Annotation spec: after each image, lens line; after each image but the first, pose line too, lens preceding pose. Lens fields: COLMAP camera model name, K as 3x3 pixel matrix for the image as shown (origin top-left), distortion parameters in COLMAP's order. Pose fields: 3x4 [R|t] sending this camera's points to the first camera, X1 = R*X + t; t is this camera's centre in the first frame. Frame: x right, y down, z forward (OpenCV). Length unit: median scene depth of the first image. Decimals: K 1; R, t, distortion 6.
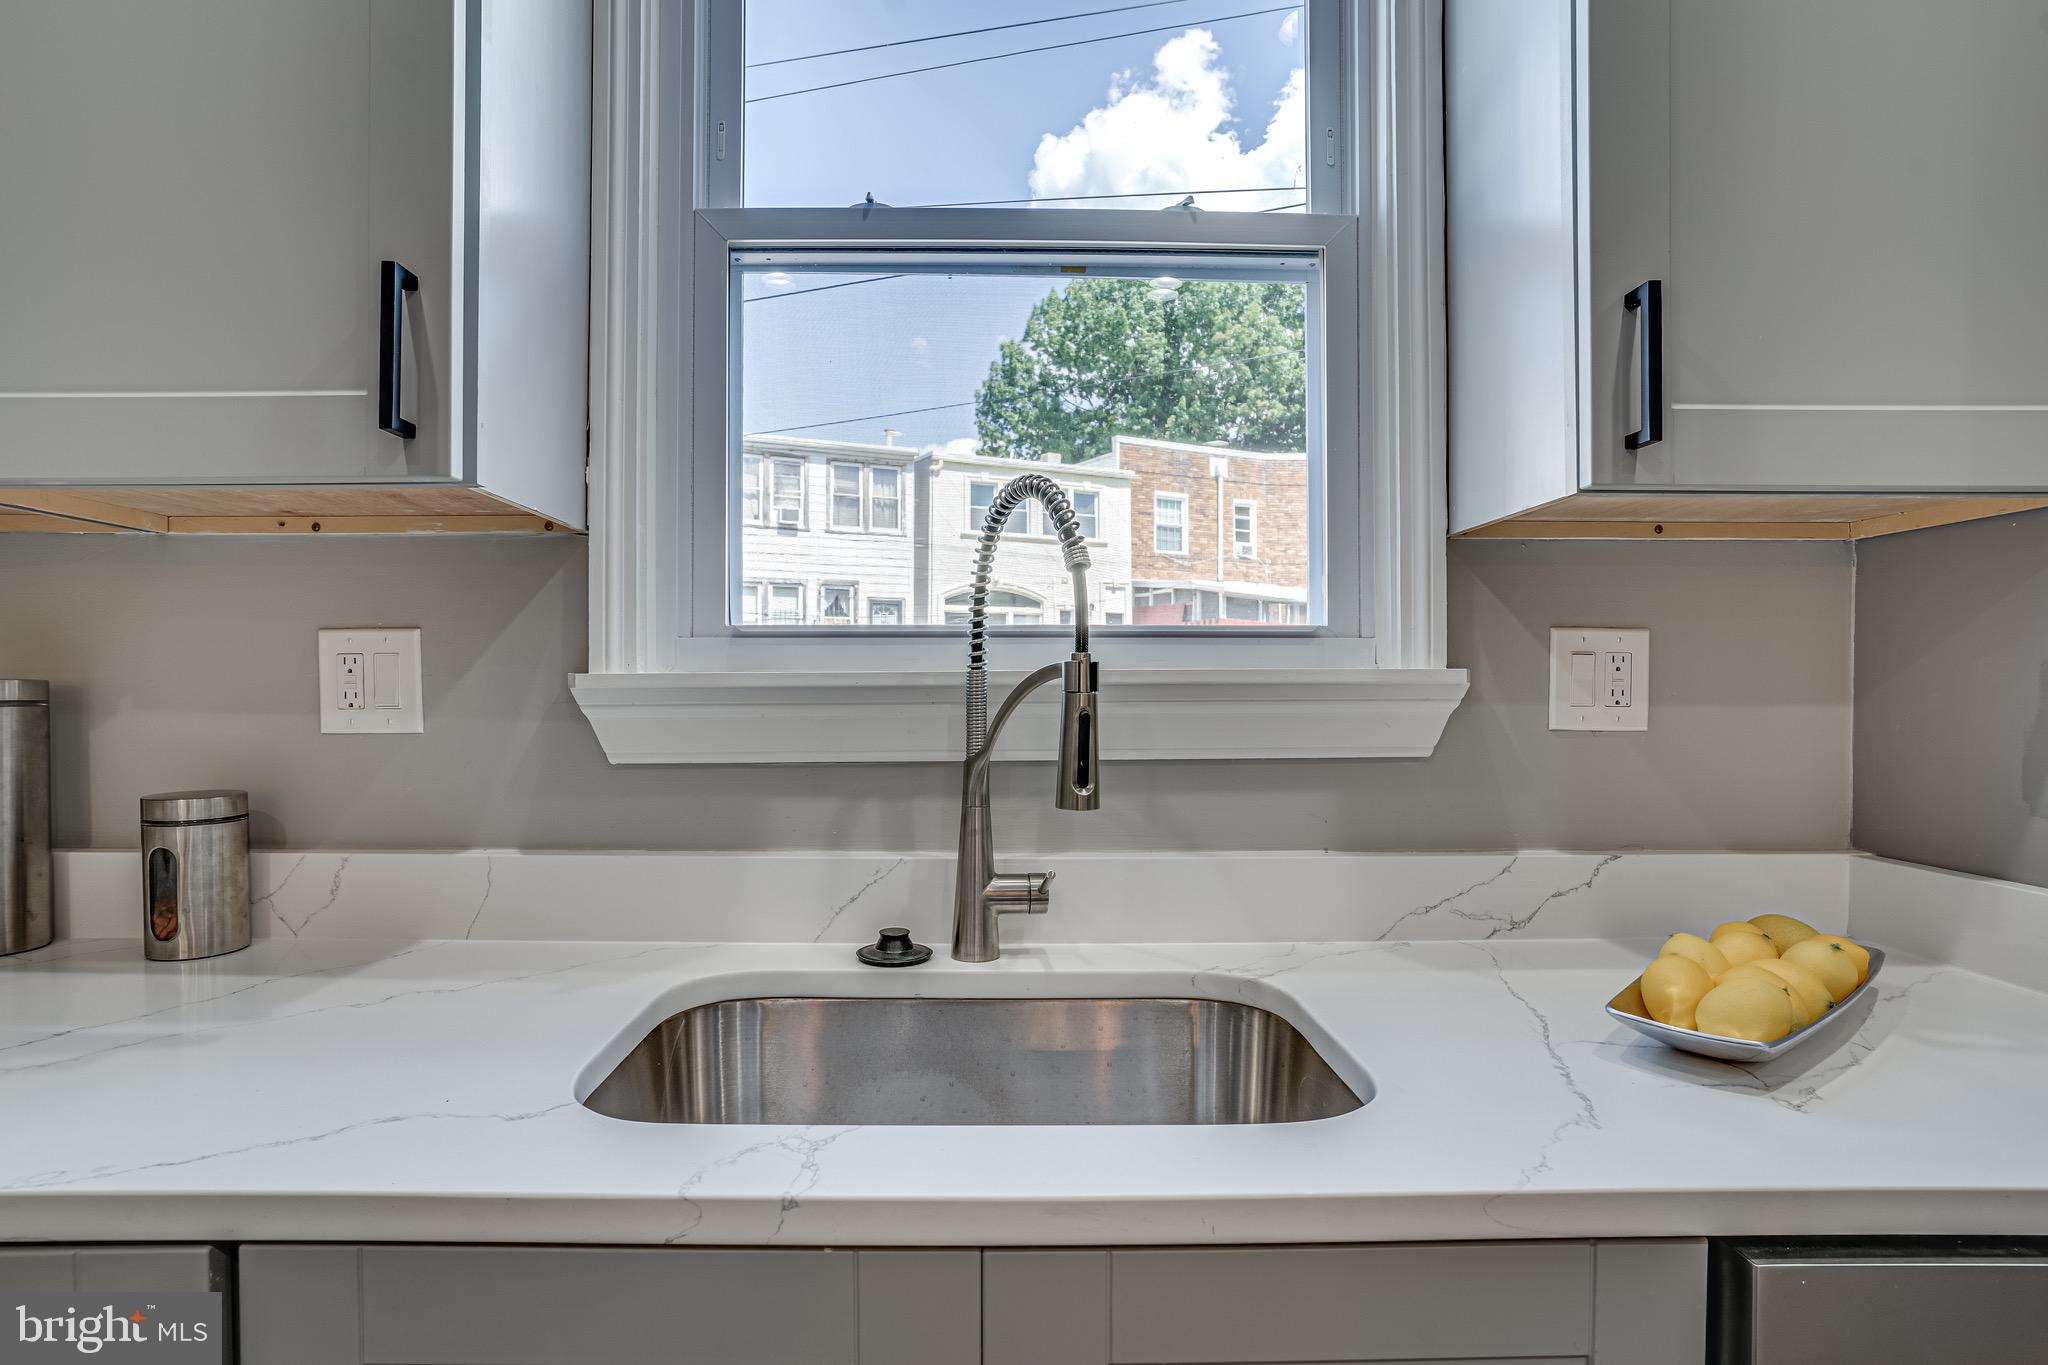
lens RADIAL K [[1032.3, 0, 1020.4], [0, 1032.3, 674.9], [0, 0, 1]] dist [0.001267, 0.000187]
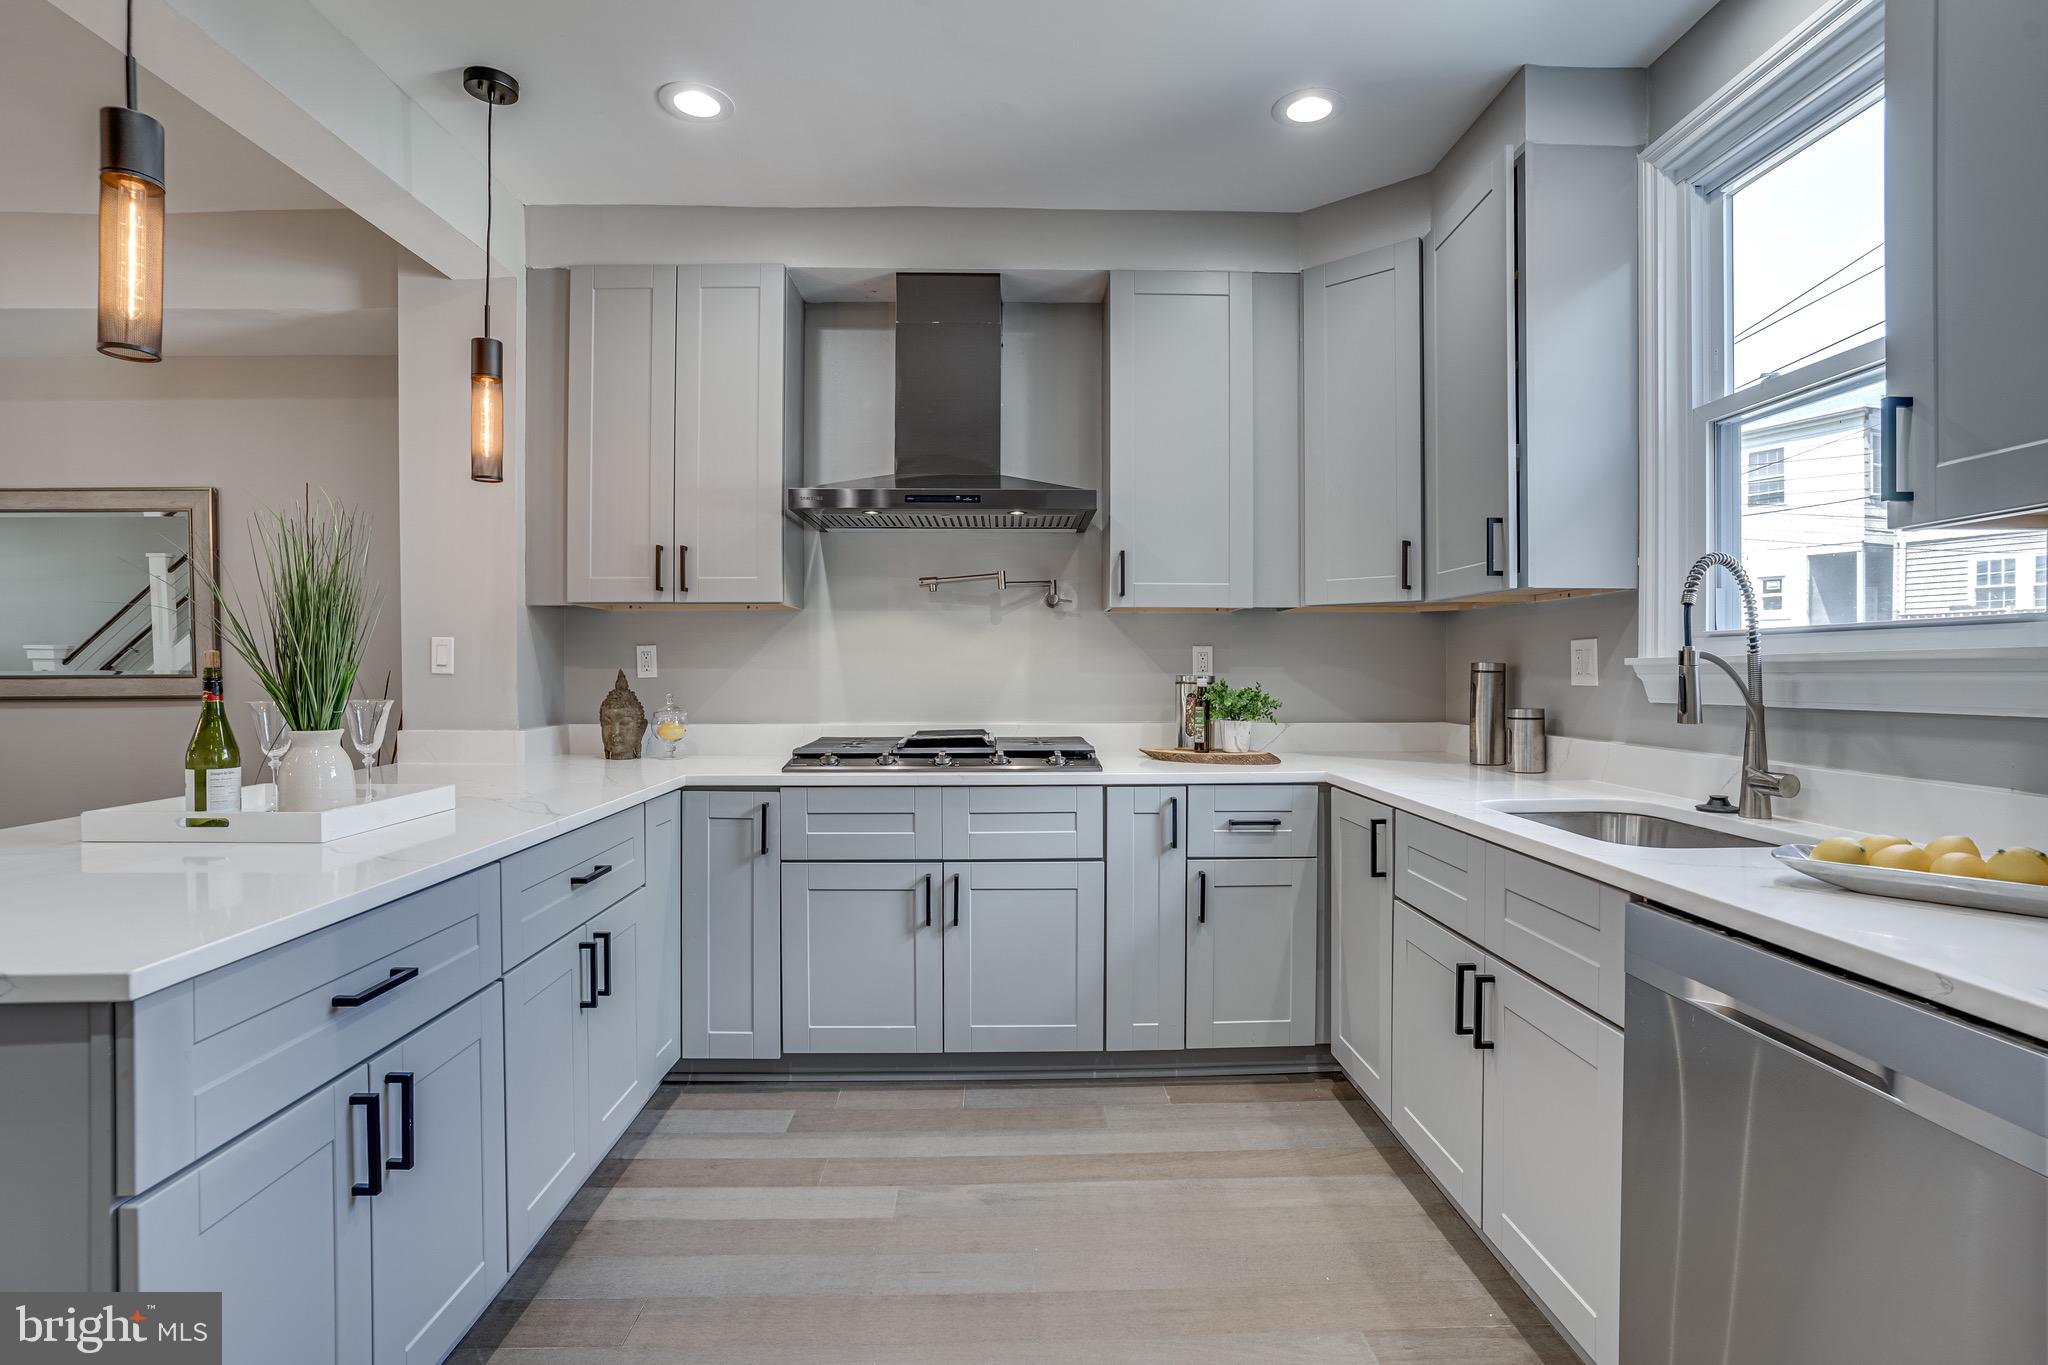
lens RADIAL K [[996.4, 0, 1020.5], [0, 996.4, 673.0], [0, 0, 1]] dist [0.012669, 0.000136]
pose [[0.022325, 0.002760, -0.999747, 1.610649], [0.008515, 0.999959, 0.002951, 0.012836], [0.999715, -0.008579, 0.022300, -0.283130]]
